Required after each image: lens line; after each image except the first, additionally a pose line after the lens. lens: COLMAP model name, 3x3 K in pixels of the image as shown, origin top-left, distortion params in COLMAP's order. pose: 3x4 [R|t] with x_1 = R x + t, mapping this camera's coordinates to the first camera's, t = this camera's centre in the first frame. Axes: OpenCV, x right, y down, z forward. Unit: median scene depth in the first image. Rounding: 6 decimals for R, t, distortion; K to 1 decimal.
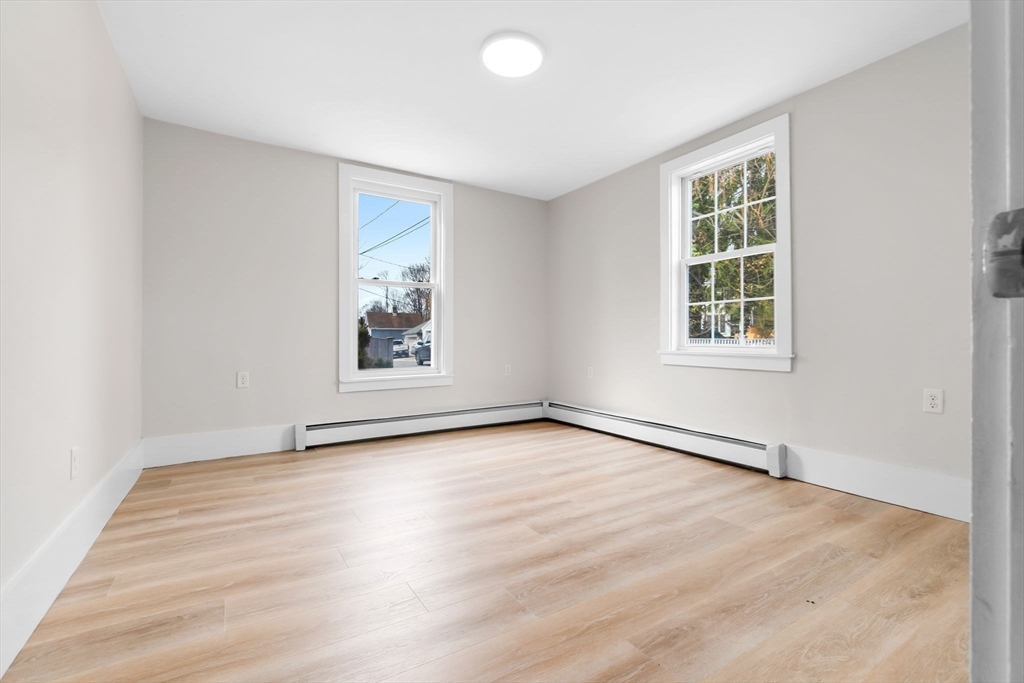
lens RADIAL K [[455.7, 0, 509.7], [0, 455.7, 340.6], [0, 0, 1]] dist [-0.000420, -0.000203]
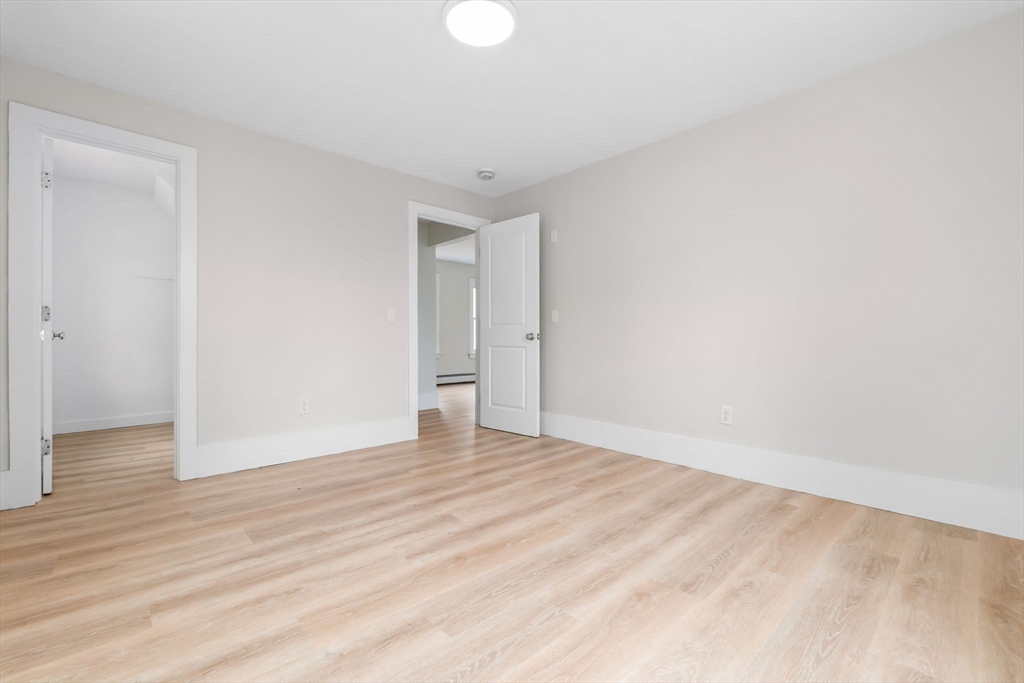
lens RADIAL K [[455.7, 0, 510.3], [0, 455.7, 341.0], [0, 0, 1]] dist [-0.000420, -0.000203]
pose [[-0.981618, -0.000410, -0.190858, 0.120997], [-0.000266, 1.000000, -0.000781, -0.006154], [0.190858, -0.000716, -0.981617, 1.922242]]
